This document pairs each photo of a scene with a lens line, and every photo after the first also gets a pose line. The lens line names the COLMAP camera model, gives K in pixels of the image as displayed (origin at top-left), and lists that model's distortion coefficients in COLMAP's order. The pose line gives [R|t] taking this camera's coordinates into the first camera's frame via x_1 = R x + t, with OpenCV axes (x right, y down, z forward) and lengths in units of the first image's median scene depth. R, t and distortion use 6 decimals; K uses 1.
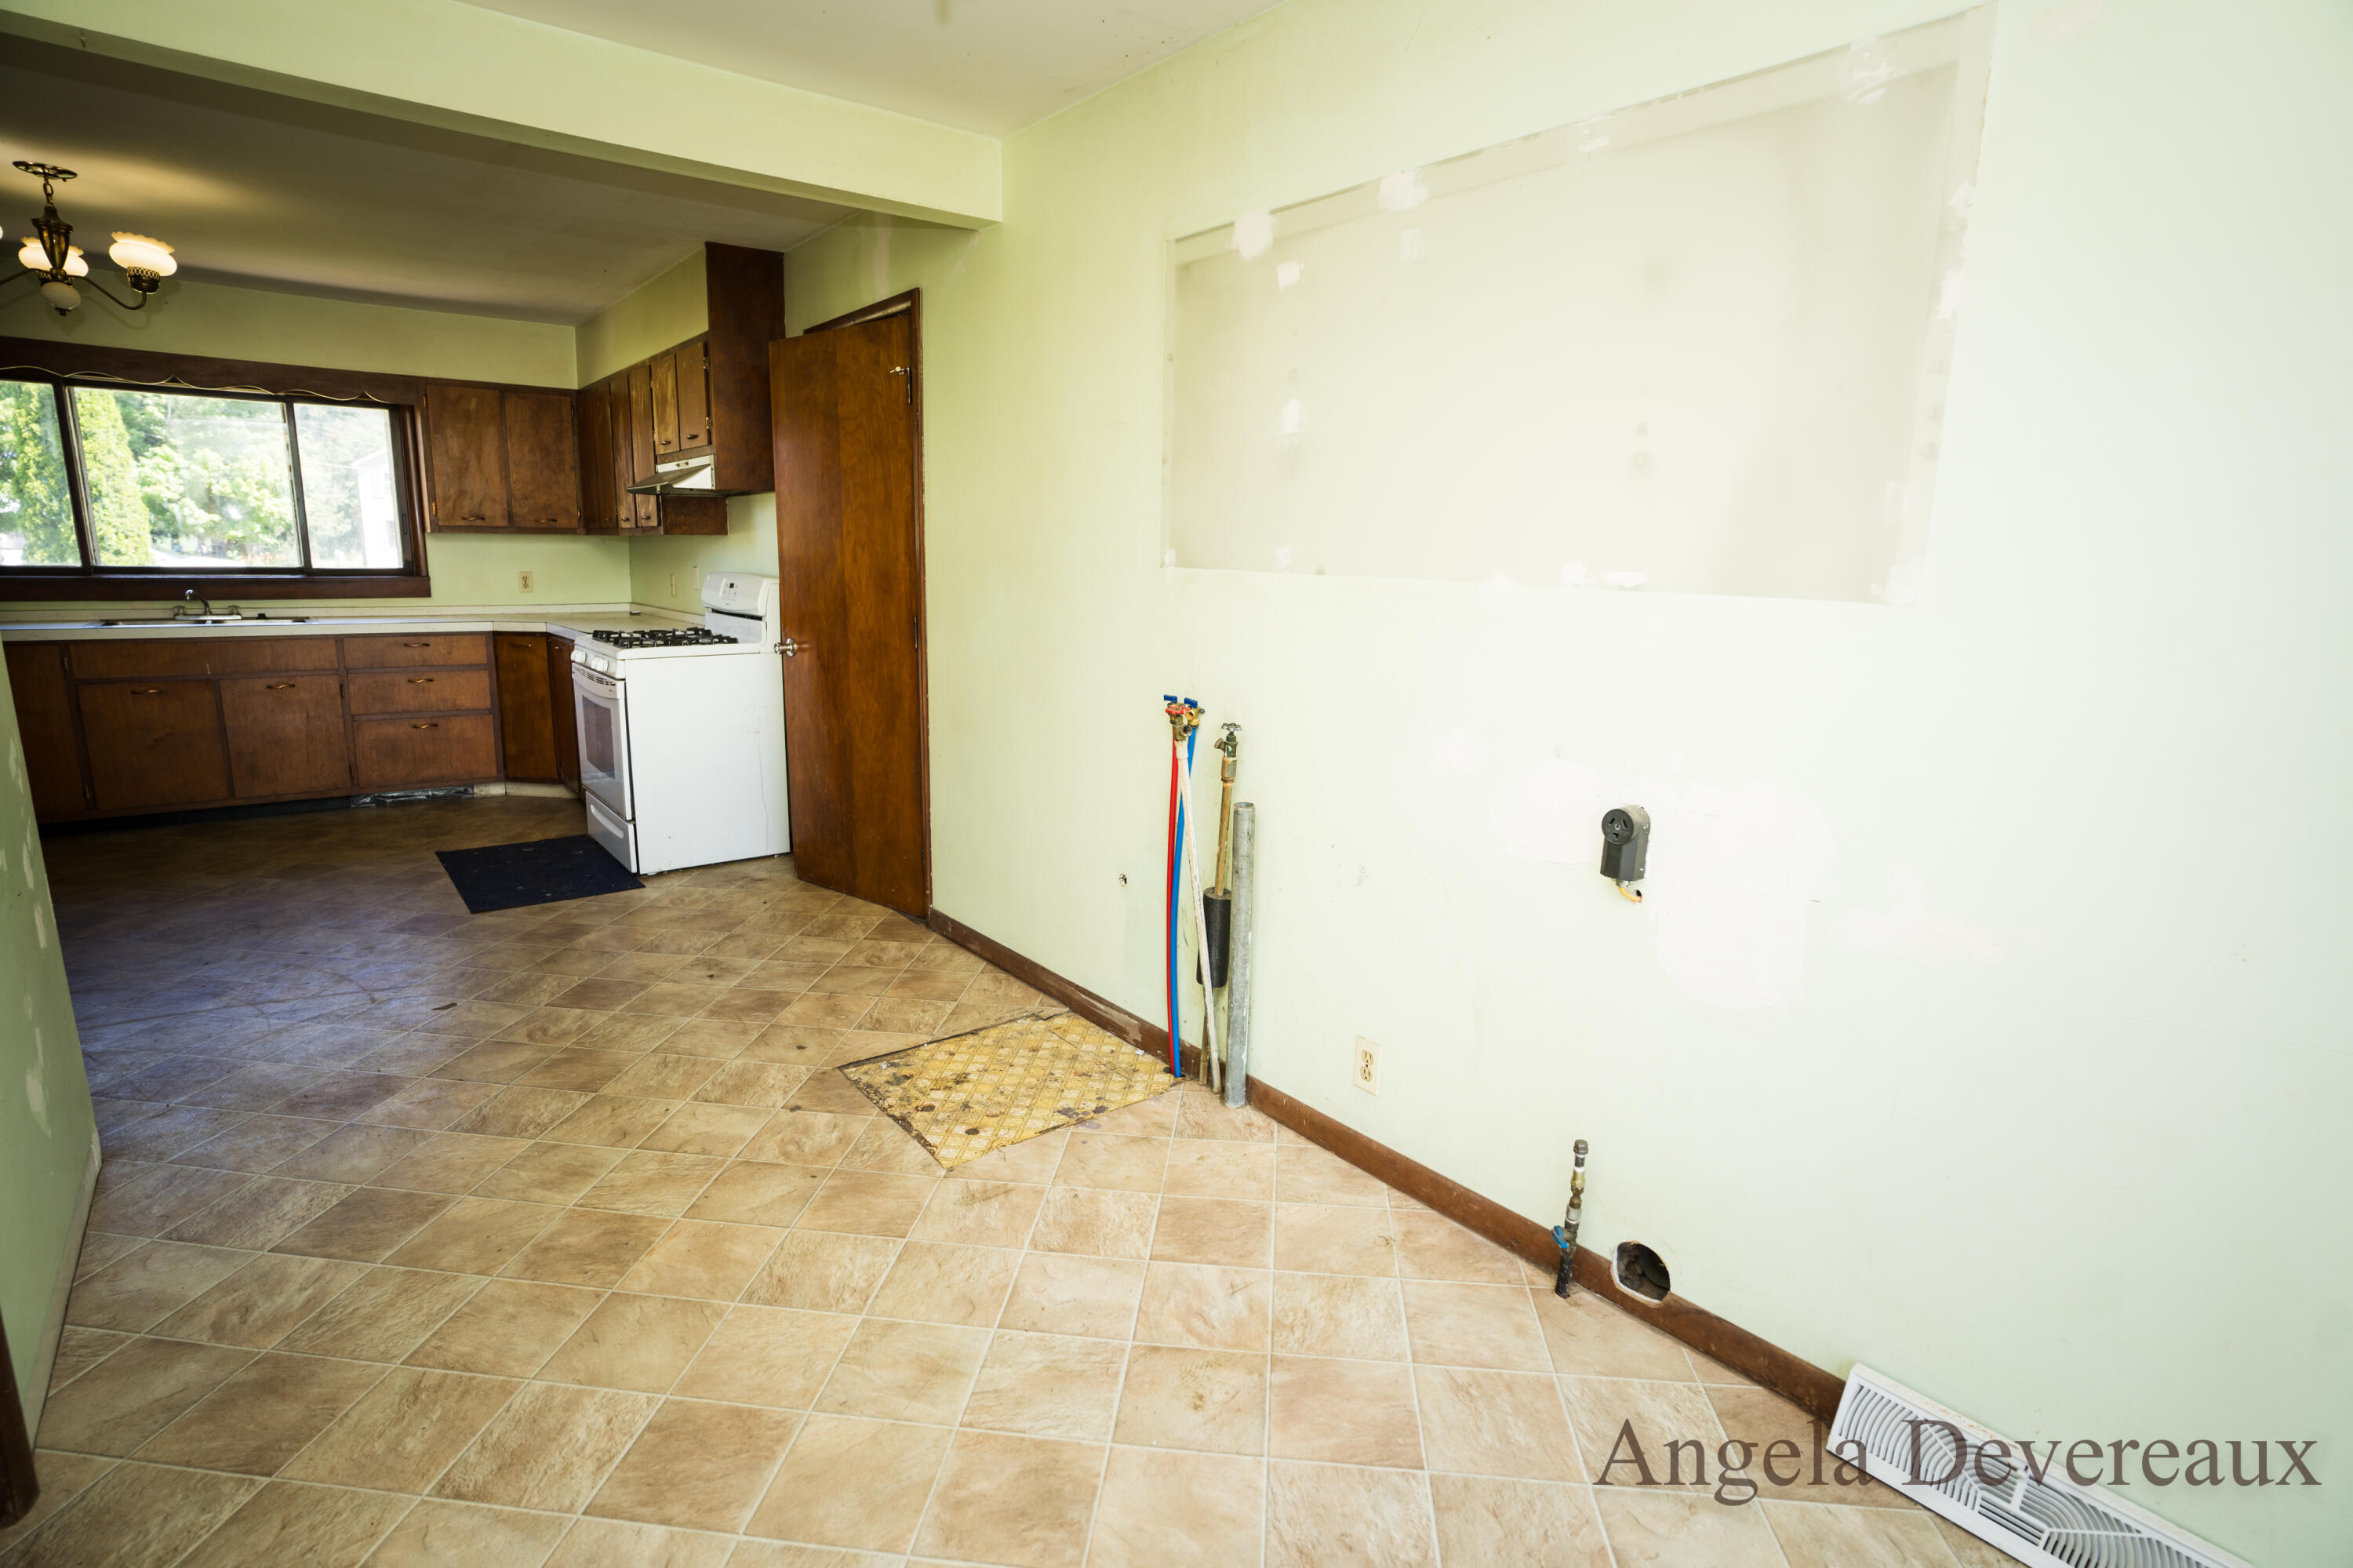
lens RADIAL K [[1161.7, 0, 1176.5], [0, 1161.7, 784.0], [0, 0, 1]] dist [-0.089588, 0.046775]
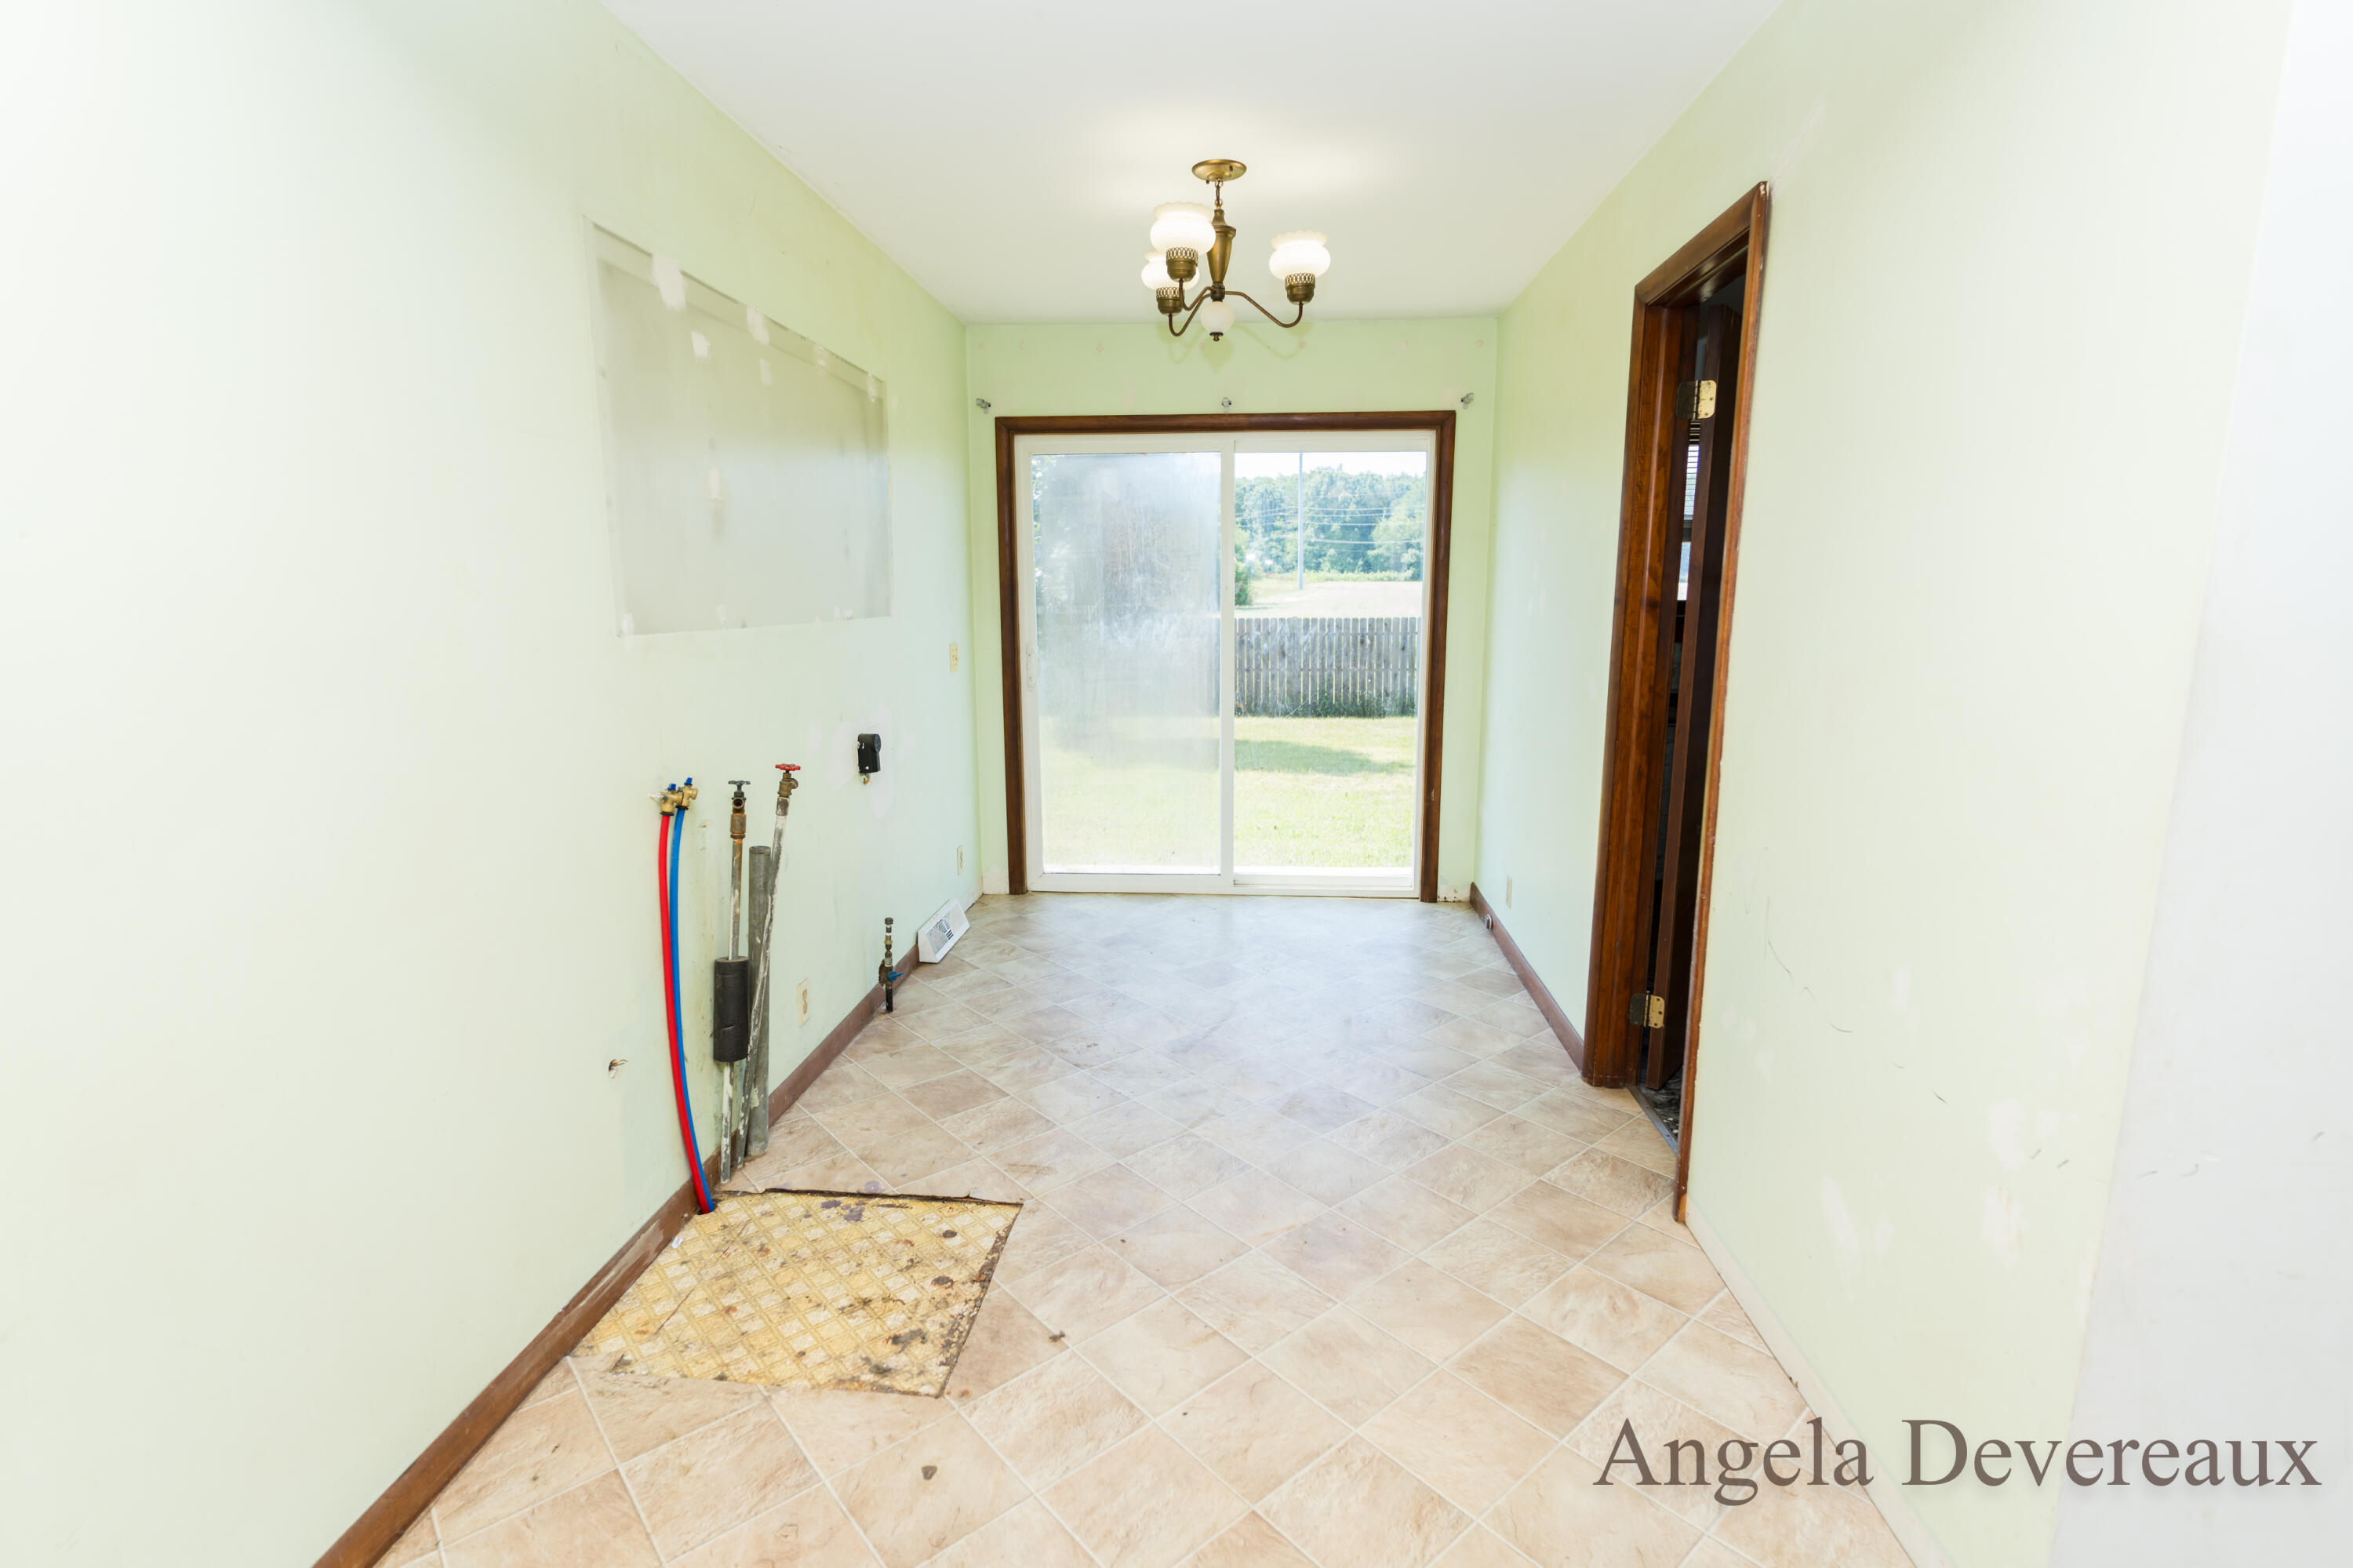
lens RADIAL K [[1154.3, 0, 1176.5], [0, 1154.3, 784.0], [0, 0, 1]] dist [-0.002974, 0.043602]
pose [[-0.730330, -0.138326, 0.668943, -0.991716], [0.117439, 0.939275, 0.322443, -0.359579], [-0.672924, 0.314050, -0.669736, 1.548732]]
